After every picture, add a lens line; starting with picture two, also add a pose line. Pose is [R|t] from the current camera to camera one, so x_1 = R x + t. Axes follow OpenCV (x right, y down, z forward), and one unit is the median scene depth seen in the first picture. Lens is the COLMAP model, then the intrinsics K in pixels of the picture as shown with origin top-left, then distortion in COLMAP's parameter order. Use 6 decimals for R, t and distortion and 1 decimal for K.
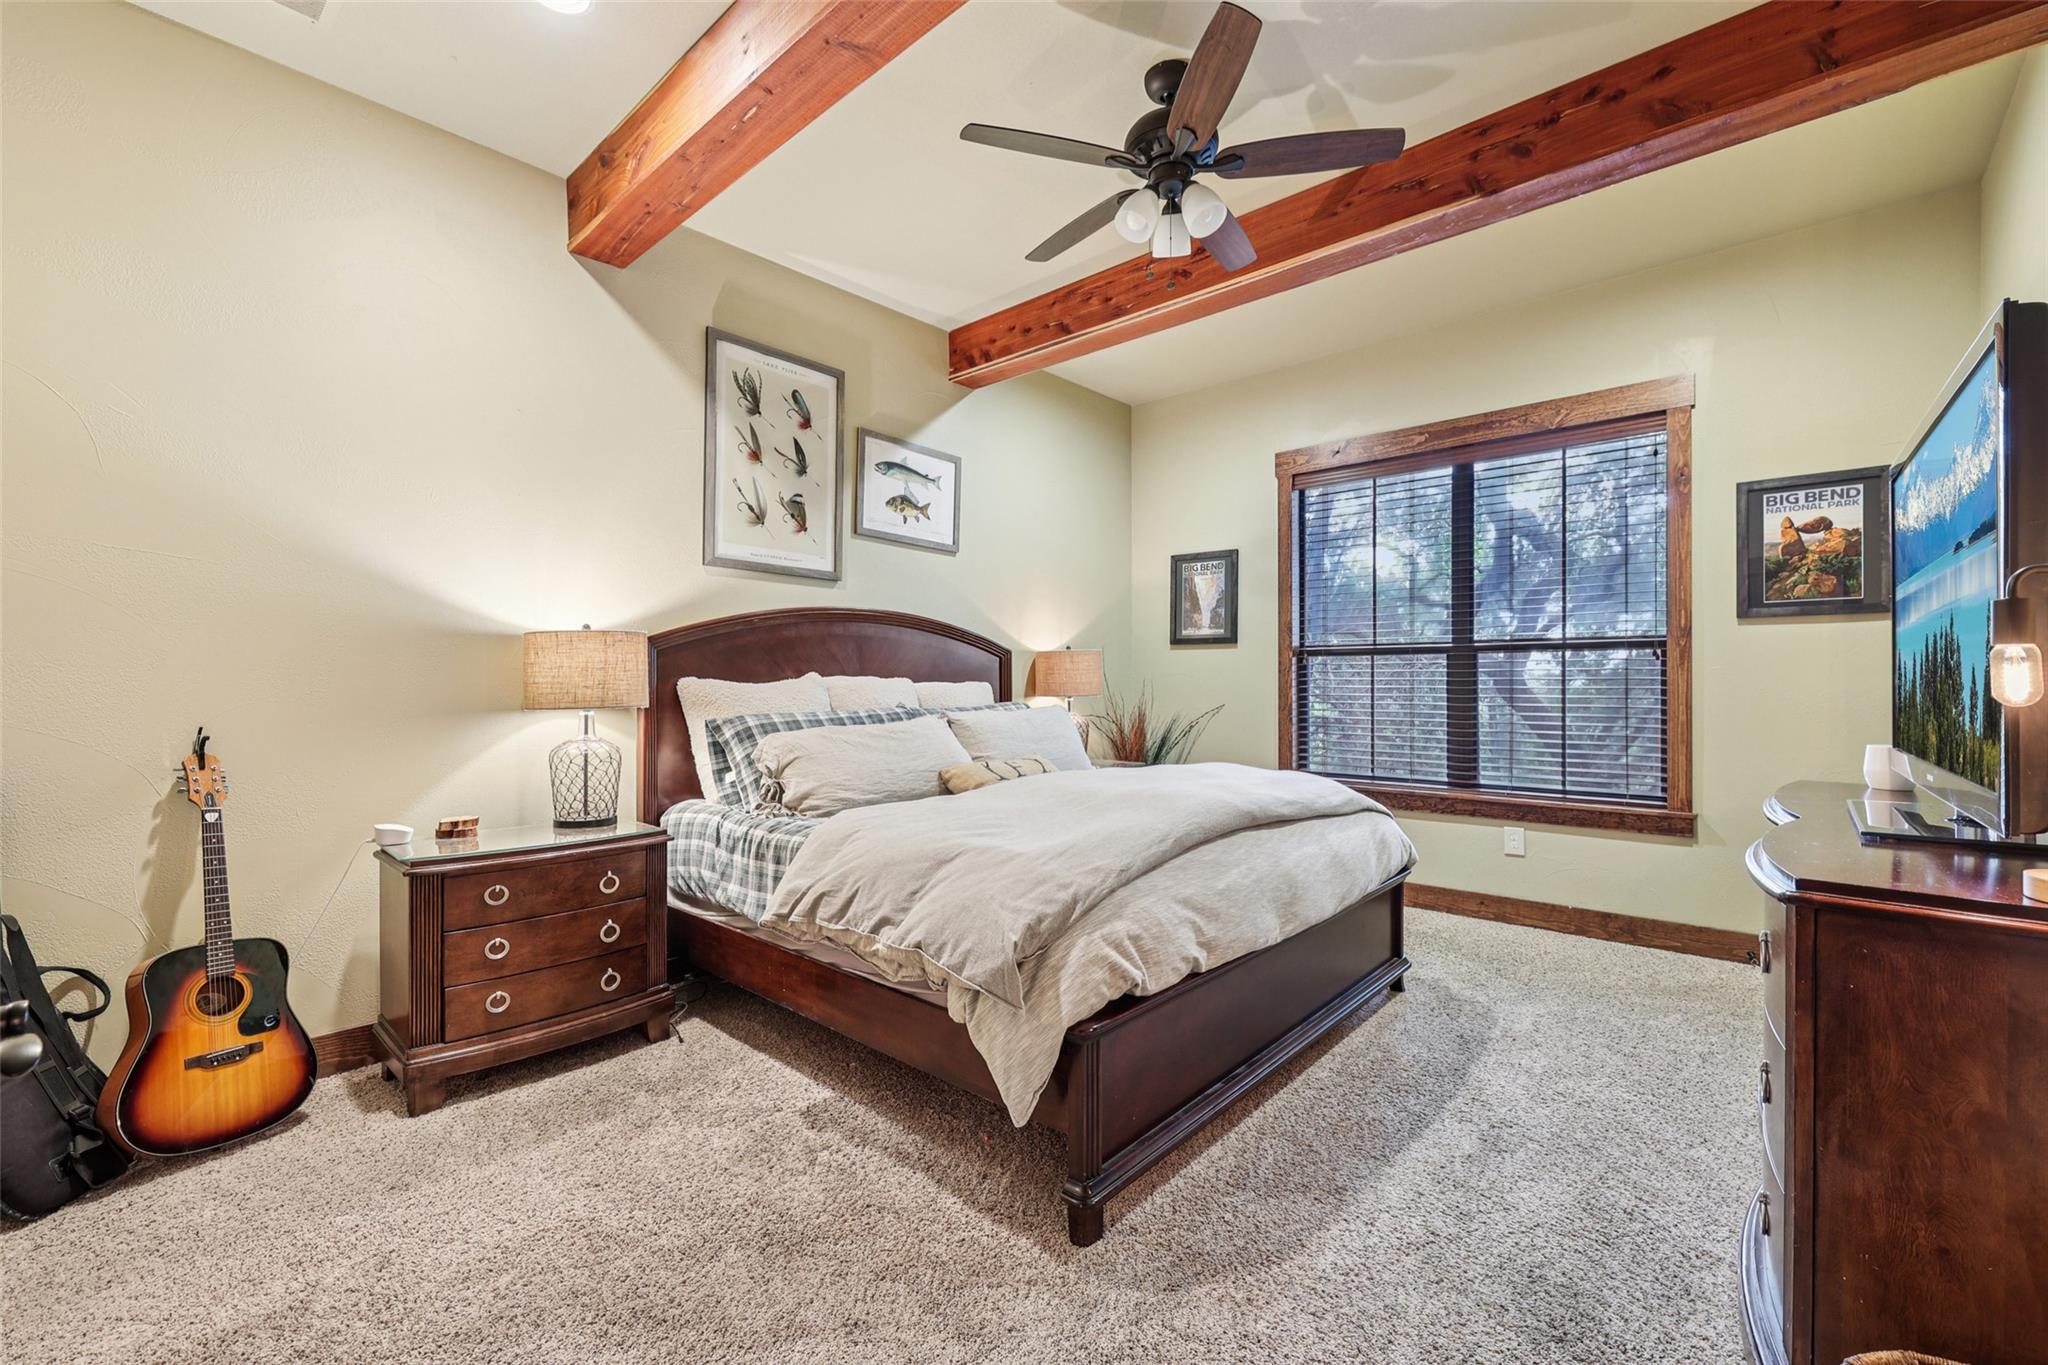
lens RADIAL K [[853.2, 0, 1033.6], [0, 853.2, 677.3], [0, 0, 1]] dist [0.000537, -0.000367]
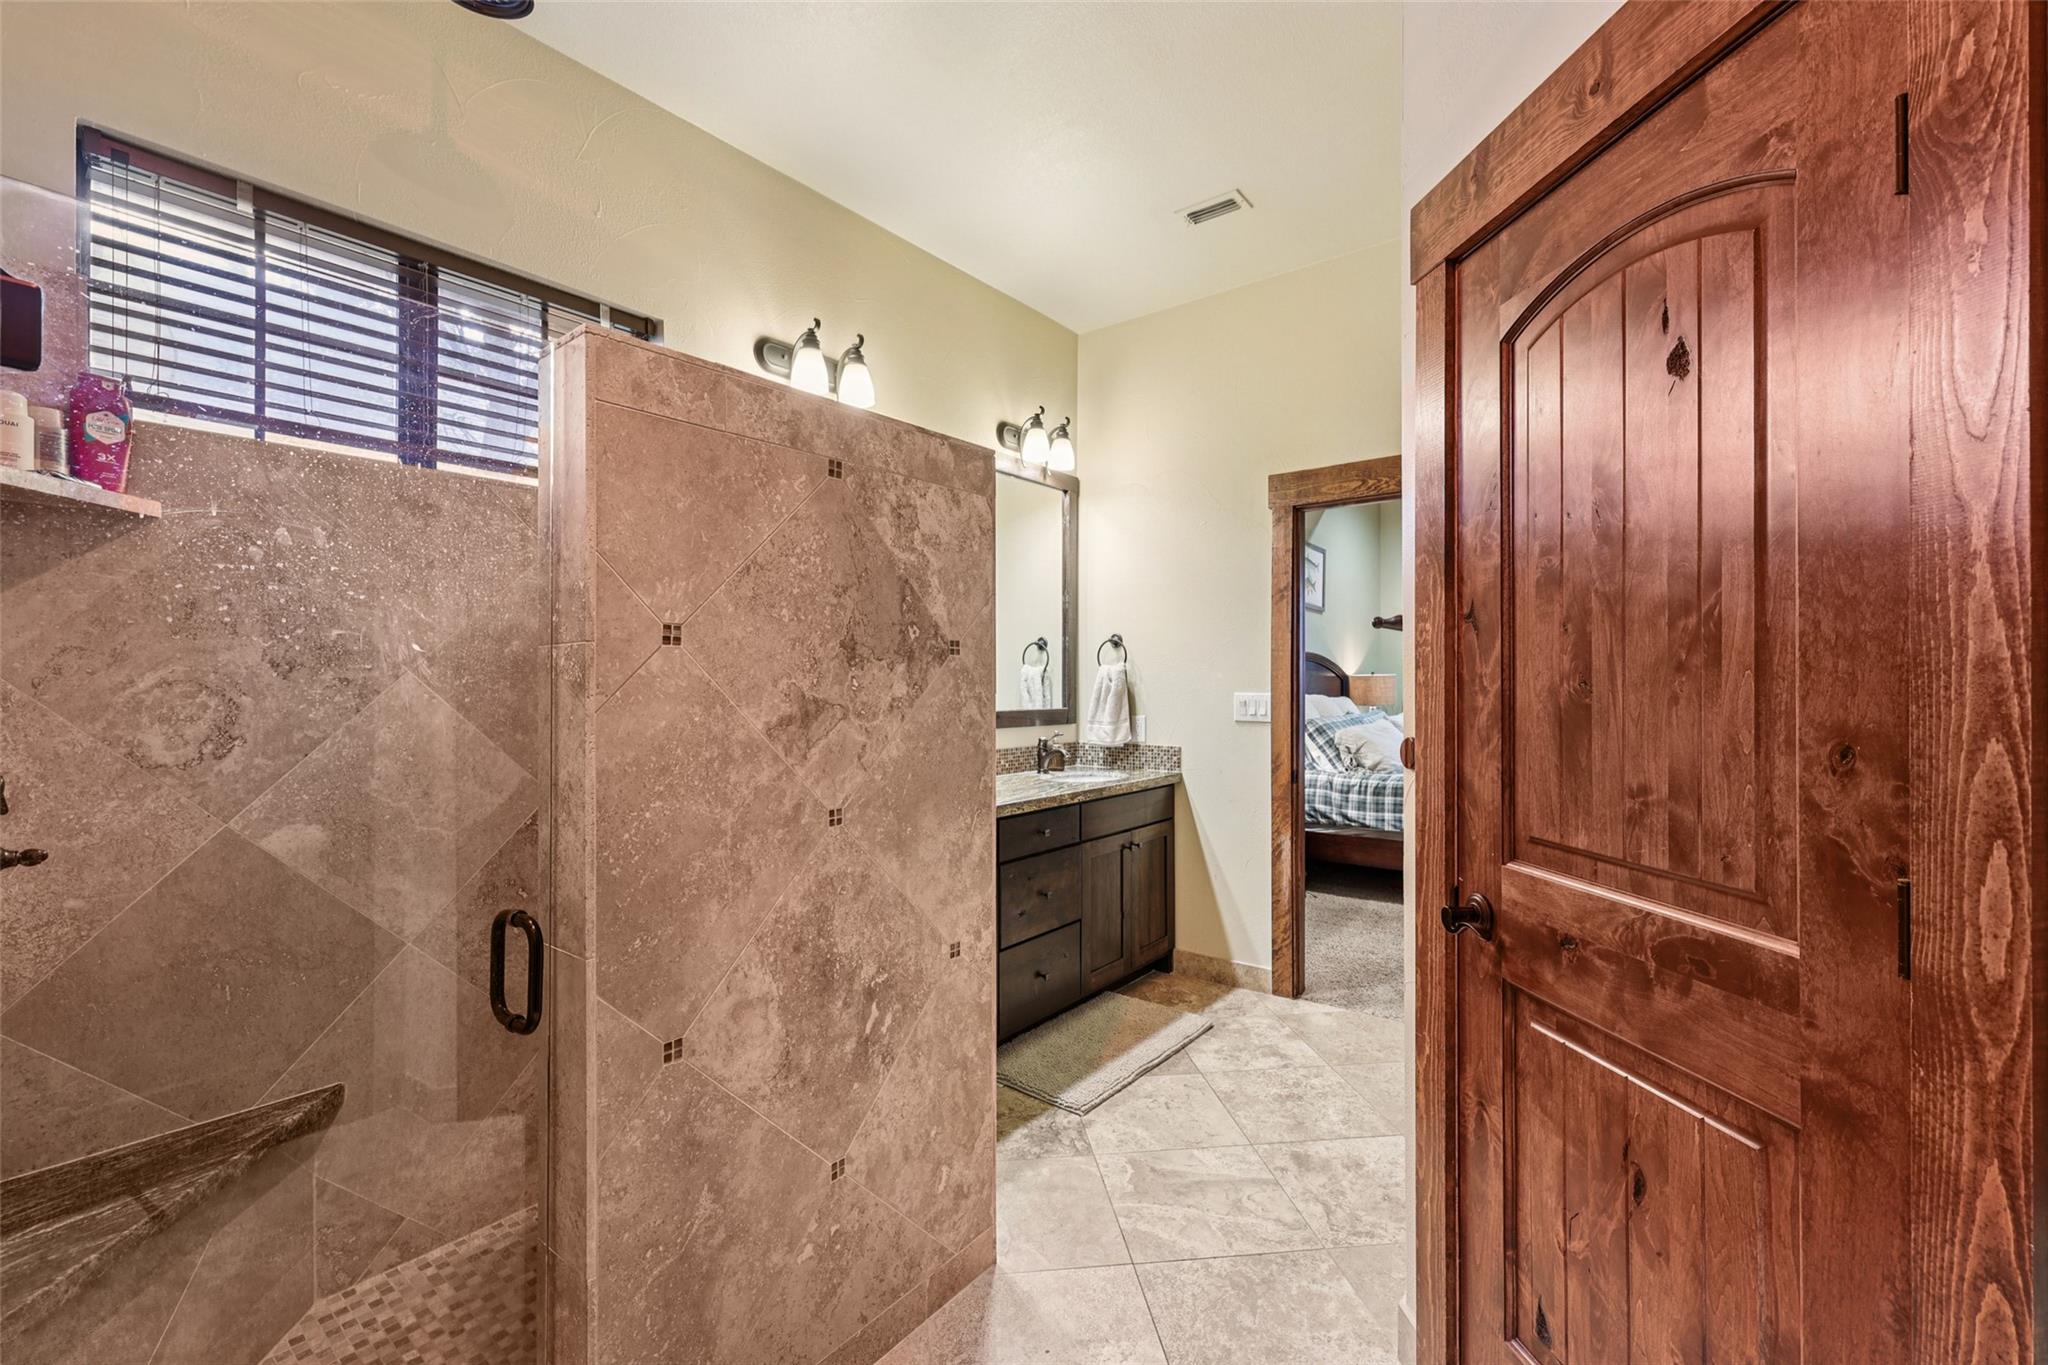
lens RADIAL K [[867.0, 0, 1049.6], [0, 867.0, 680.6], [0, 0, 1]] dist [0.000391, 0.000011]
pose [[0.994864, 0.000844, 0.101216, -0.736056], [-0.001027, 0.999998, 0.001749, -0.024964], [-0.101214, -0.001844, 0.994863, -0.493424]]
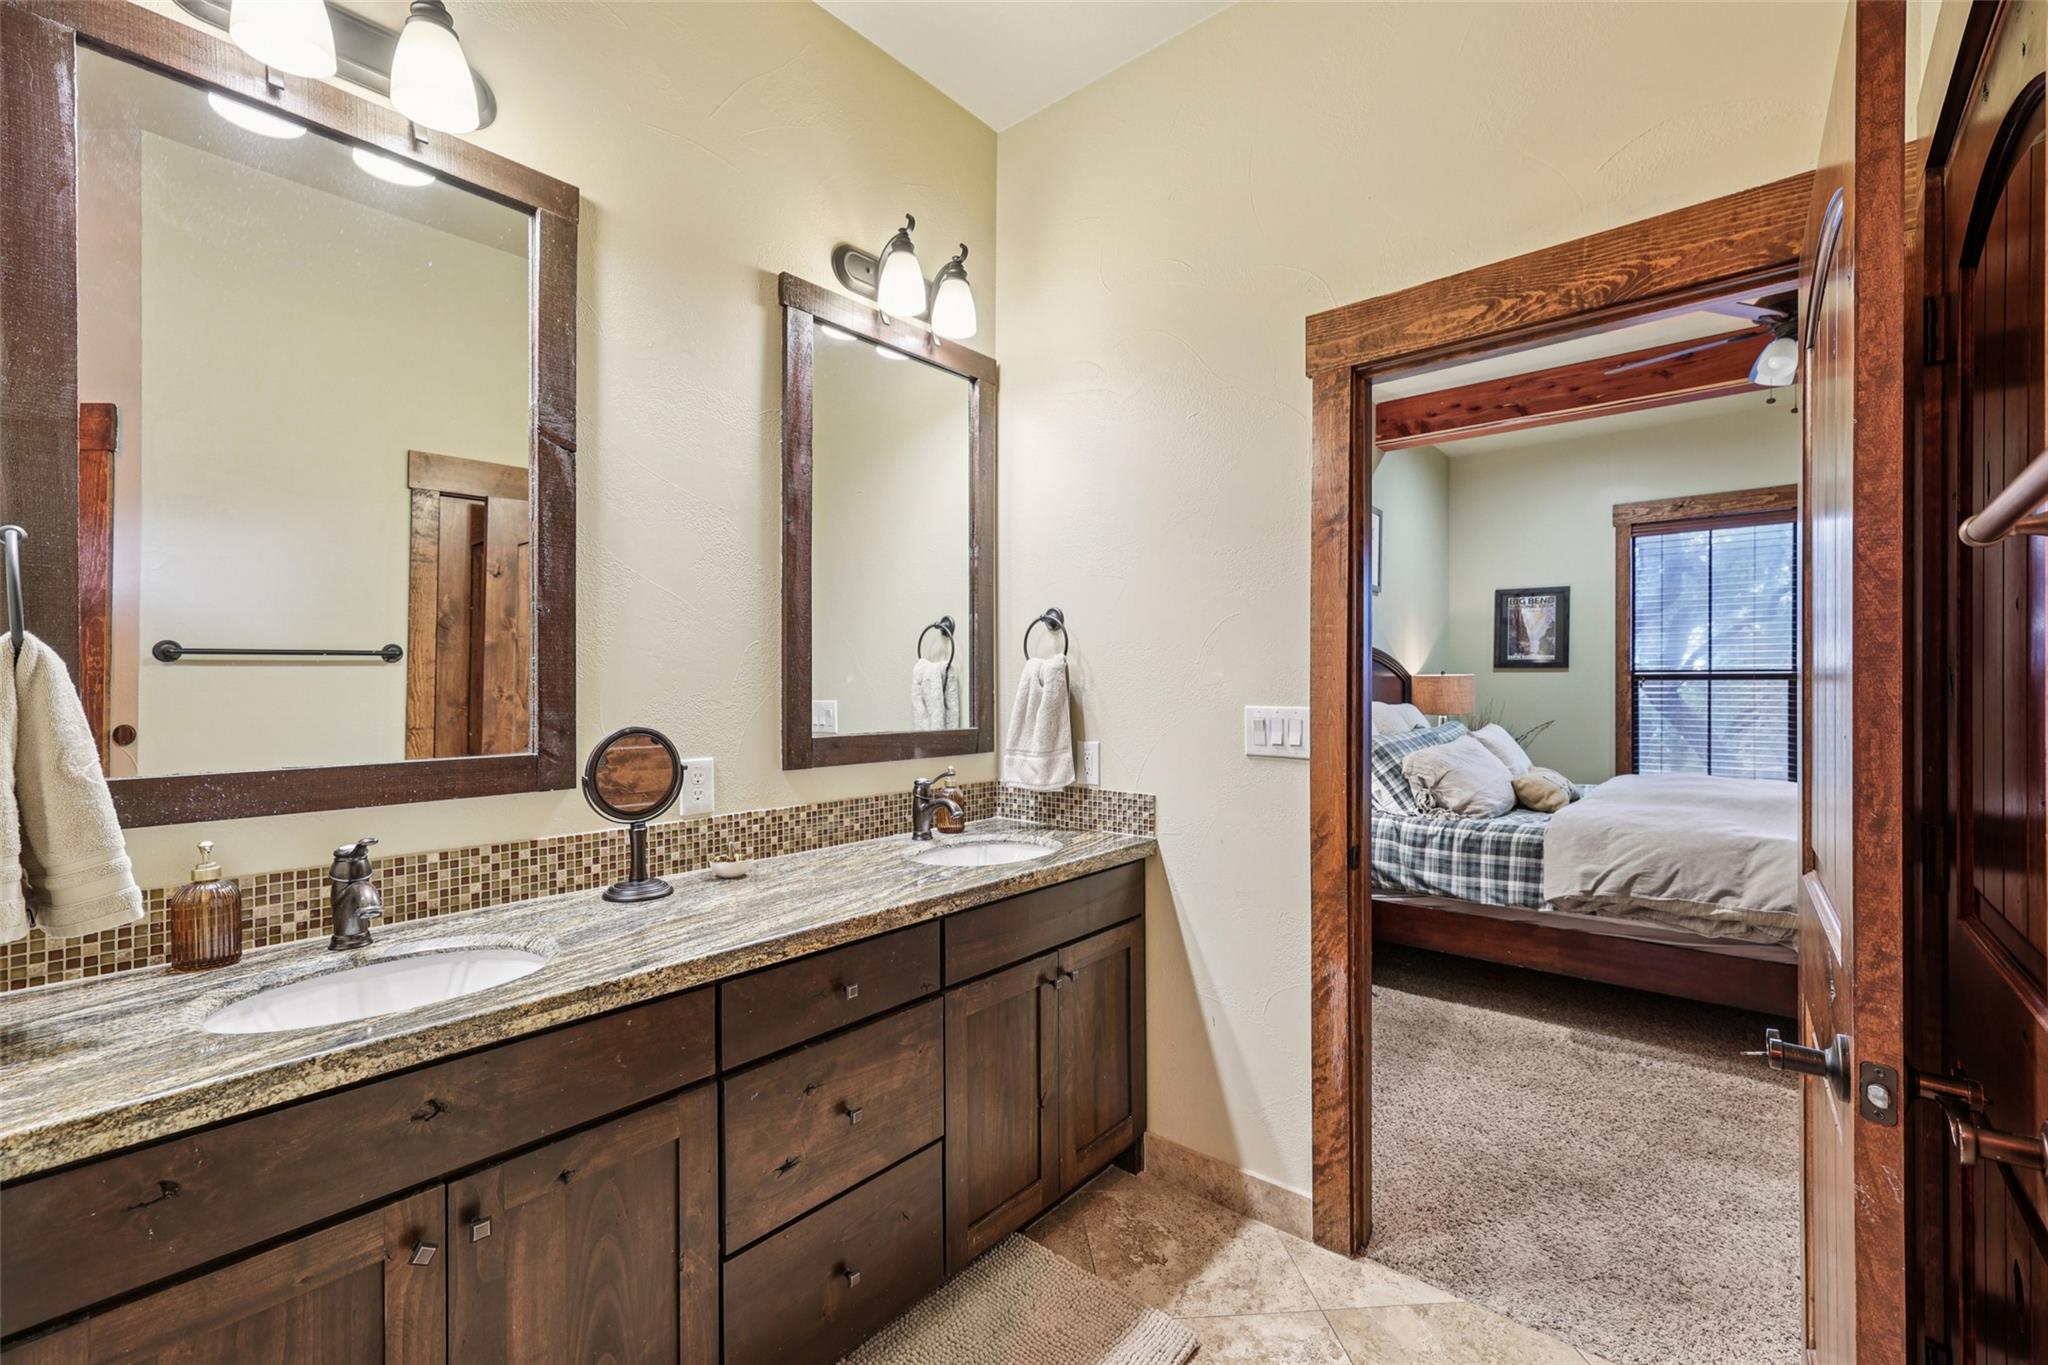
lens RADIAL K [[859.2, 0, 1024.8], [0, 859.2, 679.2], [0, 0, 1]] dist [0.001686, 0.000068]
pose [[0.999458, 0.001198, 0.032909, -0.614908], [-0.001174, 0.999999, -0.000752, -0.025802], [-0.032909, 0.000713, 0.999458, -0.159519]]
